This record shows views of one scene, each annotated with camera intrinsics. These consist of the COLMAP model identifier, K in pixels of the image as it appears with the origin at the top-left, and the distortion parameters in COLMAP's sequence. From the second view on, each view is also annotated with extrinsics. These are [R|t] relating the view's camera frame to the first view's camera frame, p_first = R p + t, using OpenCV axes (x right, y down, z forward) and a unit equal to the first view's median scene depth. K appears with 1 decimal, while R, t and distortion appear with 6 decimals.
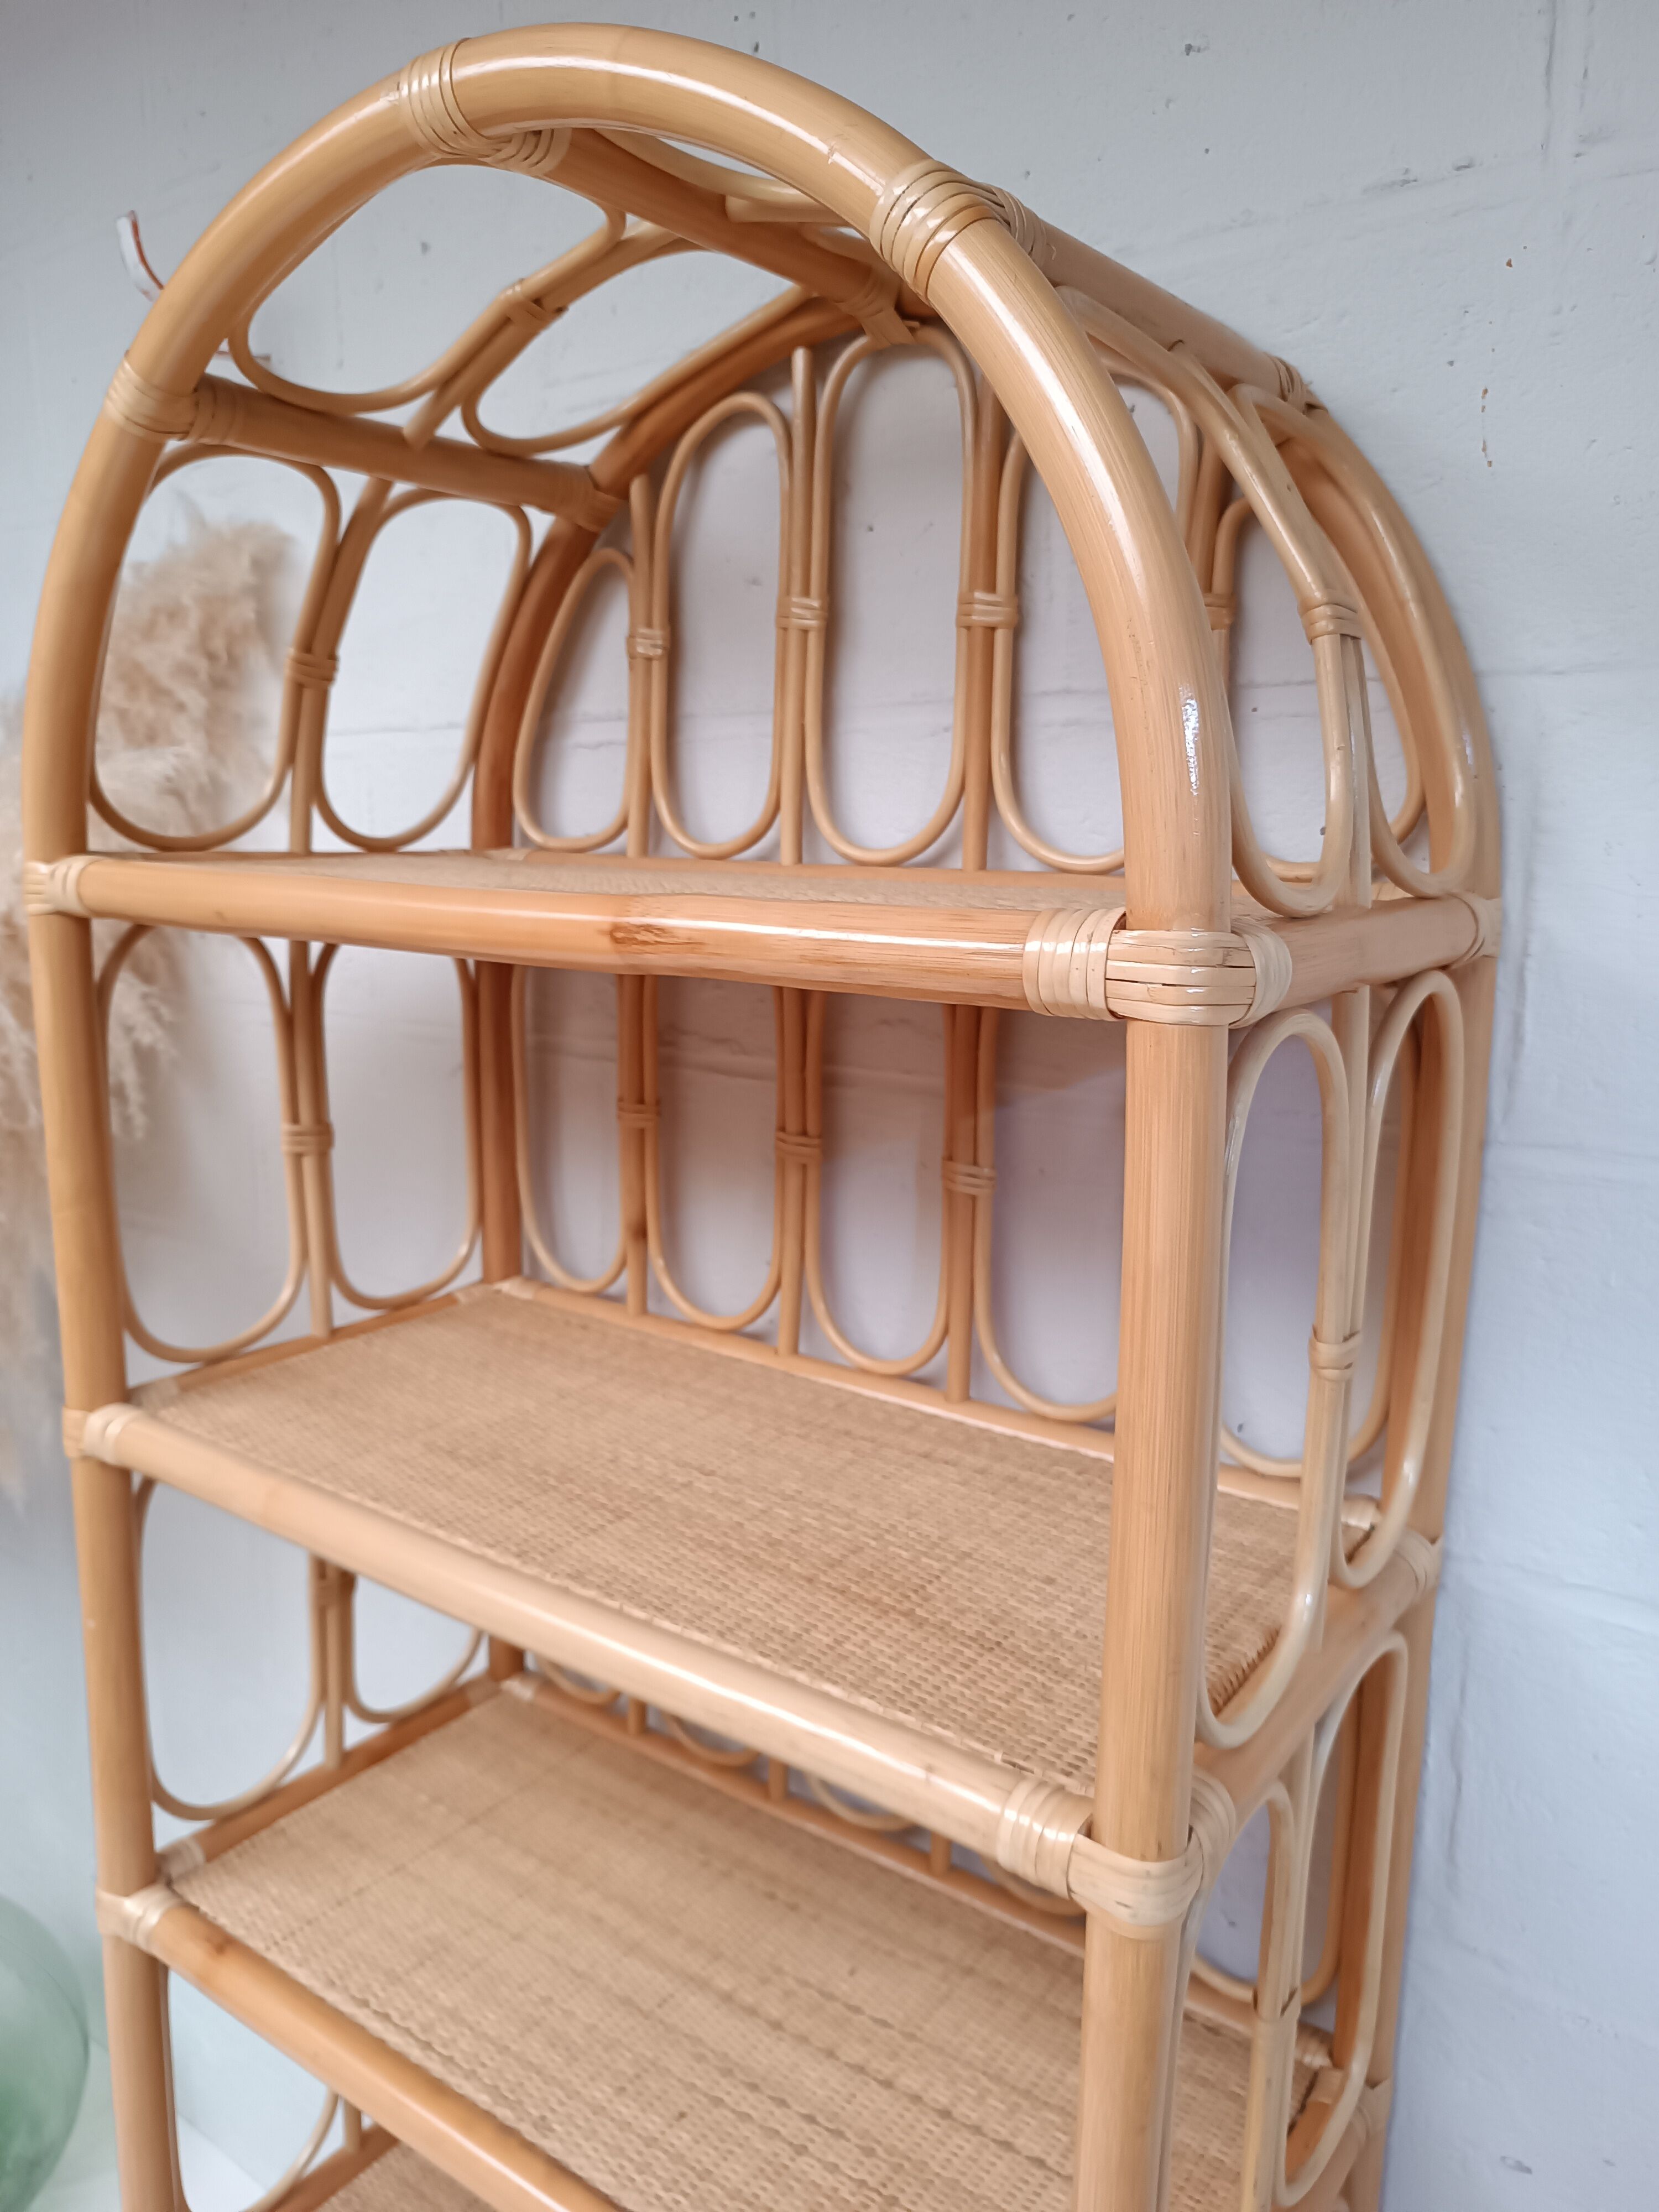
lens RADIAL K [[1592.3, 0, 822.9], [0, 1592.3, 1099.1], [0, 0, 1]] dist [0.028372, -0.036554]
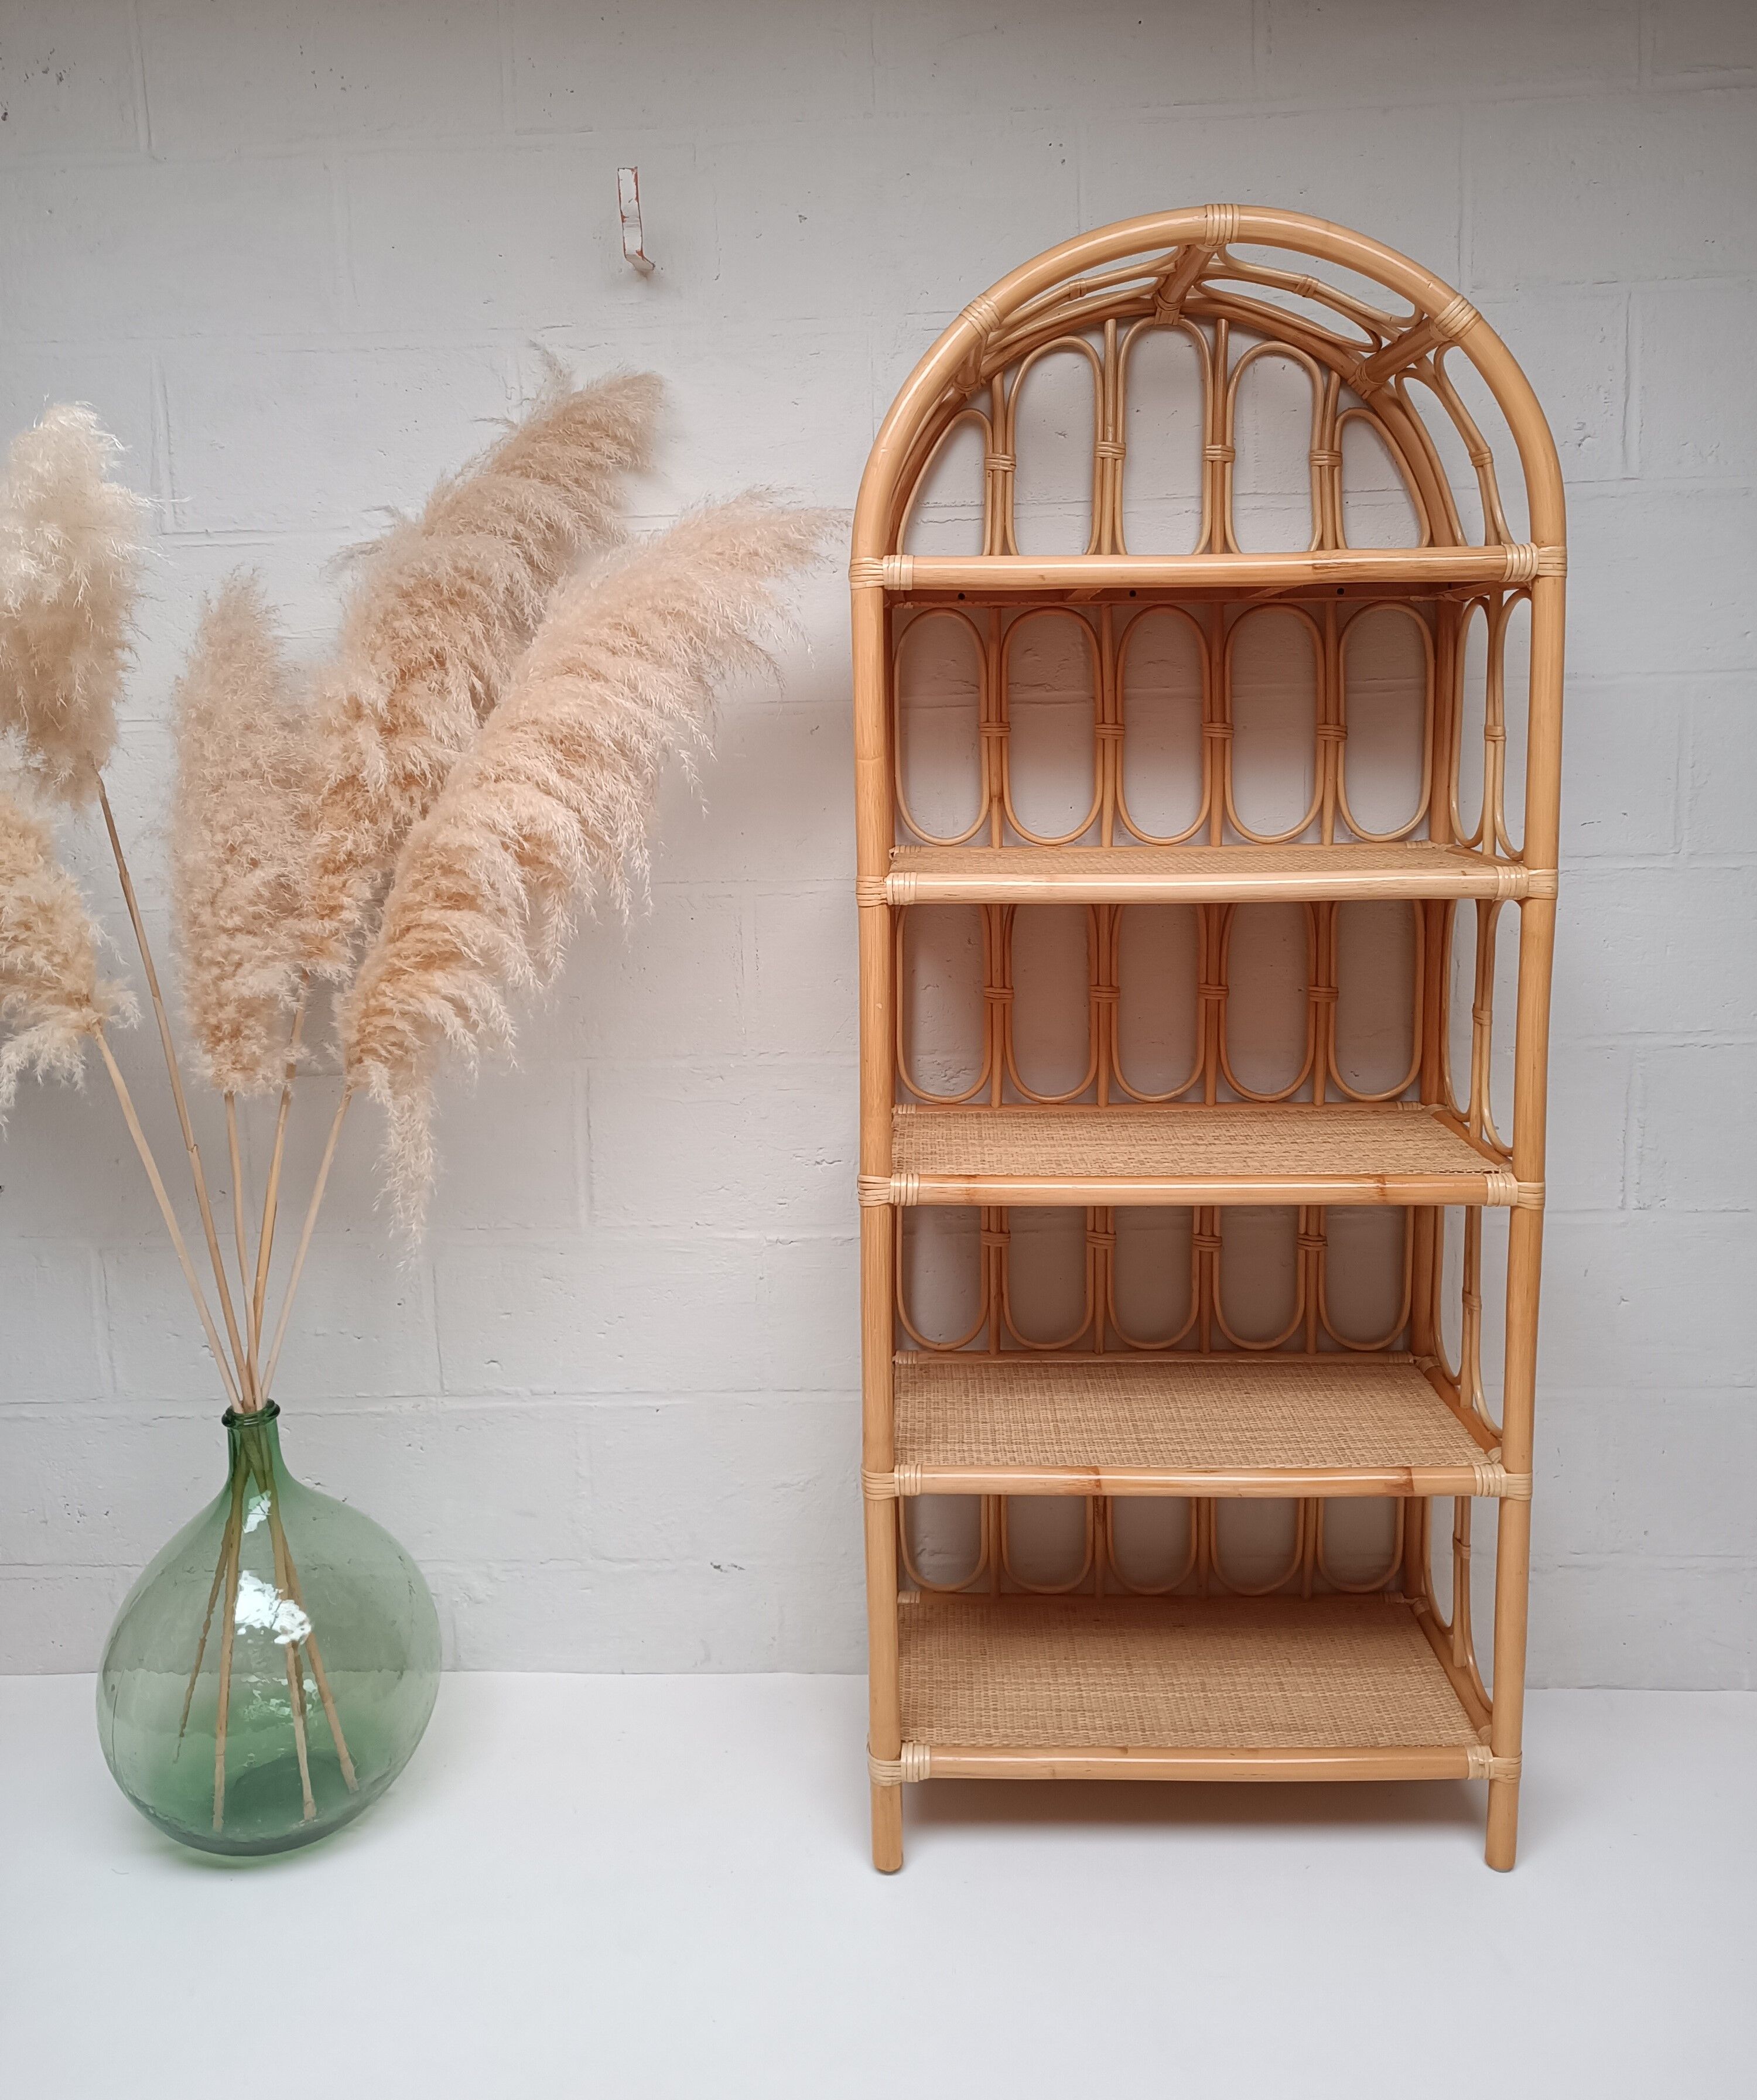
lens RADIAL K [[1680.3, 0, 865.9], [0, 1680.3, 931.7], [0, 0, 1]] dist [0.030198, -0.034317]
pose [[0.821790, -0.093573, 0.562055, -1.580980], [0.124901, 0.992016, -0.017464, 0.297929], [-0.555933, 0.084553, 0.826915, -0.520910]]
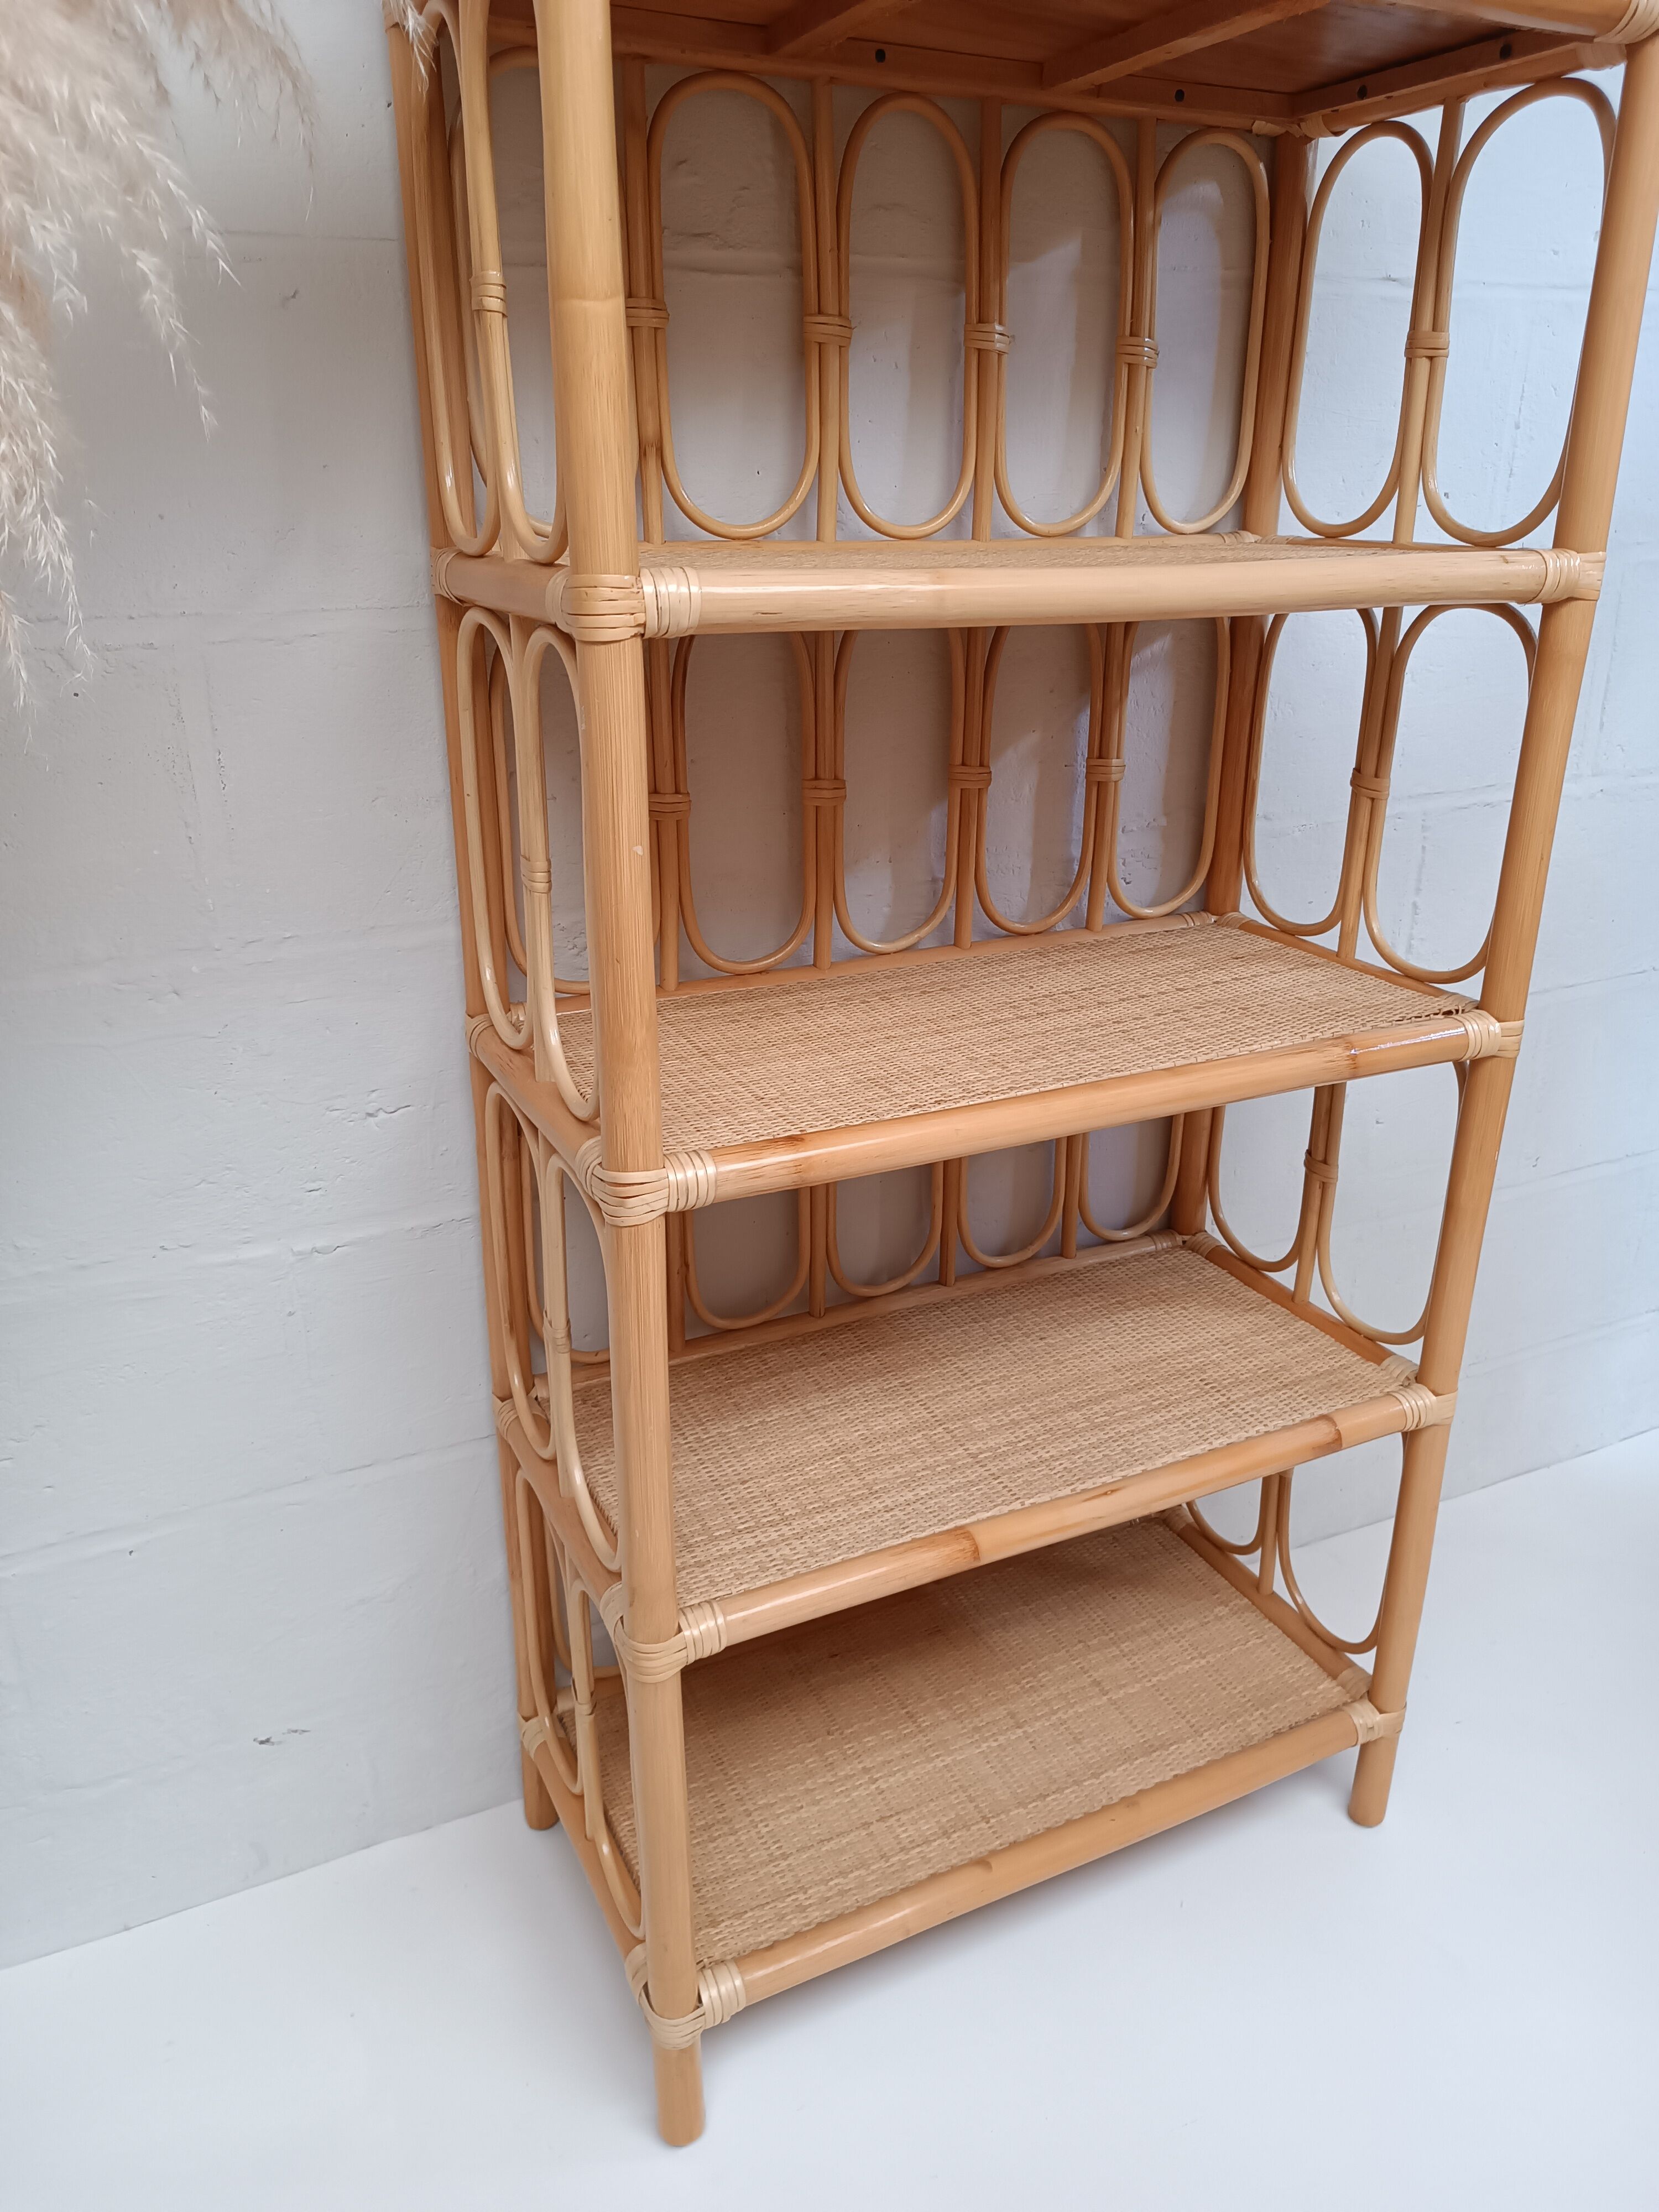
lens RADIAL K [[1592.3, 0, 825.3], [0, 1592.3, 1112.3], [0, 0, 1]] dist [0.028372, -0.036554]
pose [[0.465017, -0.333947, 0.819902, -1.246667], [0.163179, 0.942590, 0.291369, 0.243970], [-0.870133, -0.001701, 0.492814, 0.525896]]
